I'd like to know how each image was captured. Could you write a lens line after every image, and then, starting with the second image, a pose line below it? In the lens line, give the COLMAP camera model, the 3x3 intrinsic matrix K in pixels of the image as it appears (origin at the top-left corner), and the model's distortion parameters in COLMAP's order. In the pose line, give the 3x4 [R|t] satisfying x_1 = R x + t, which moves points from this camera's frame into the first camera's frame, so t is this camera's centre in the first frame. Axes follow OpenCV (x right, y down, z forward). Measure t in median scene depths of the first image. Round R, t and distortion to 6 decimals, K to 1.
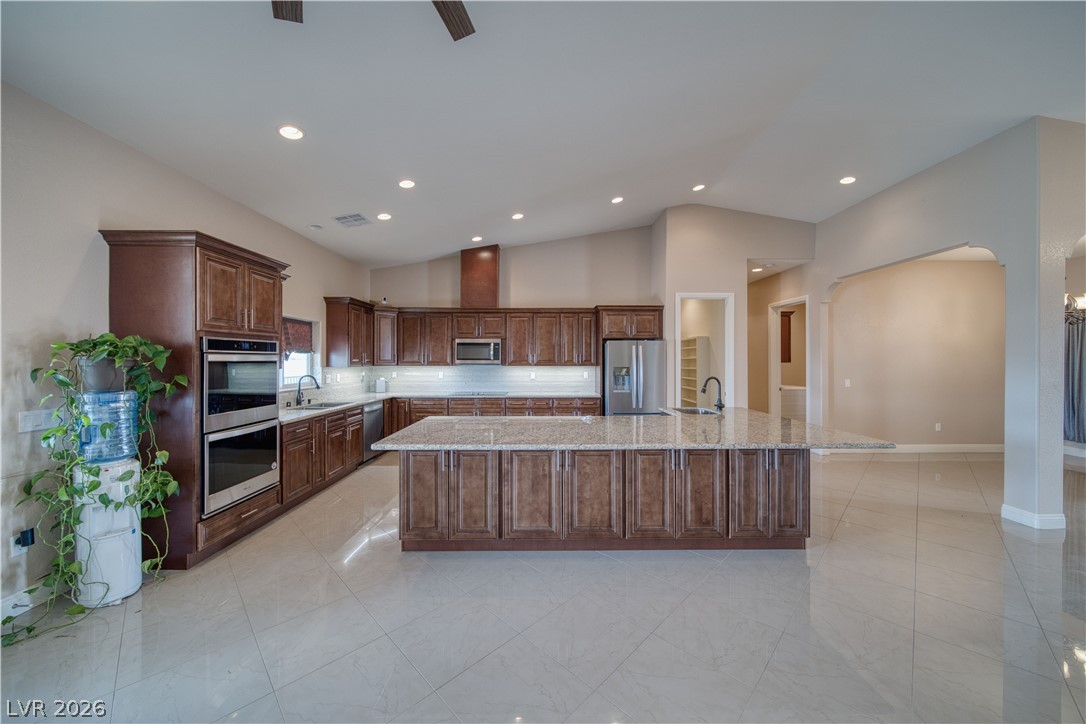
lens RADIAL K [[380.2, 0, 543.0], [0, 380.2, 362.0], [0, 0, 1]] dist [-0.004934, 0.000104]
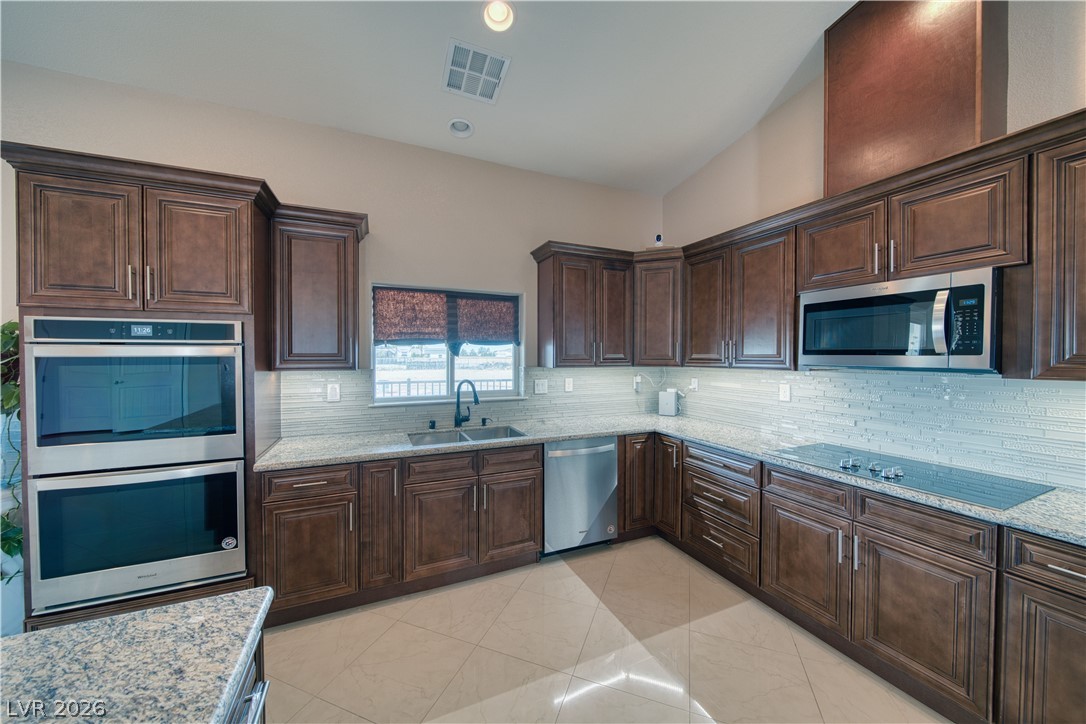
lens RADIAL K [[380.2, 0, 543.0], [0, 380.2, 362.0], [0, 0, 1]] dist [-0.004934, 0.000104]
pose [[0.405267, 0.013139, -0.914104, -0.006350], [-0.004265, 0.999913, 0.012481, -0.002373], [0.914189, -0.001160, 0.405287, 0.697626]]
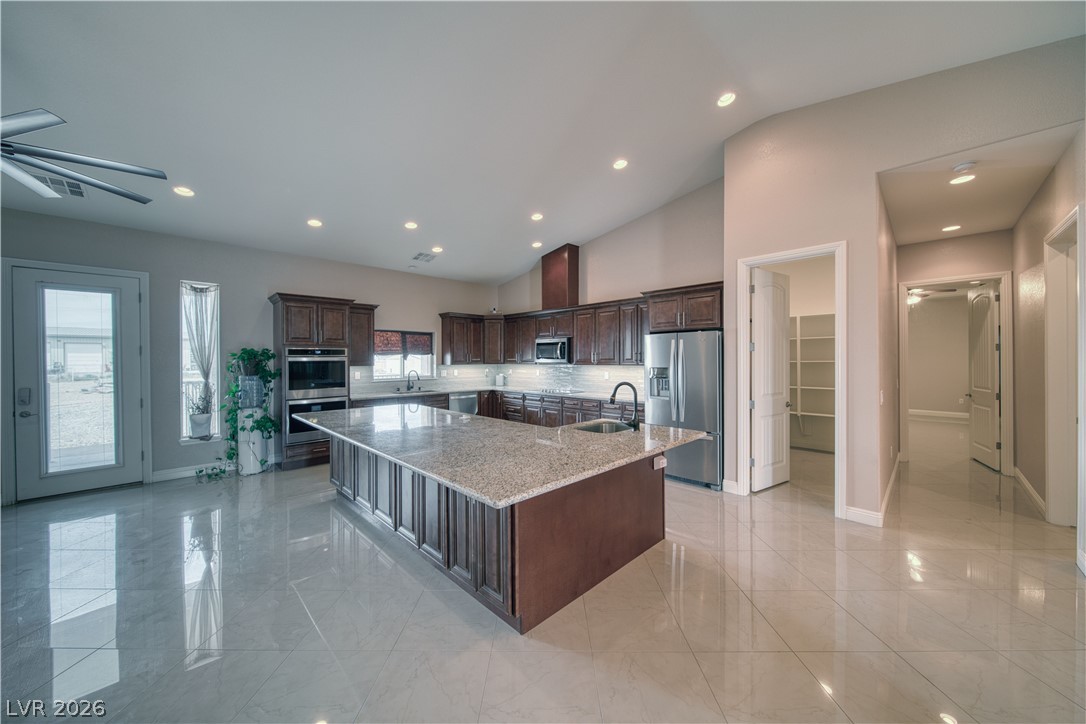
lens RADIAL K [[380.2, 0, 543.0], [0, 380.2, 362.0], [0, 0, 1]] dist [-0.004934, 0.000104]
pose [[0.698942, 0.001584, -0.715176, 0.611644], [0.001843, 0.999990, 0.004017, -0.001568], [0.715176, -0.004126, 0.698933, 0.277414]]
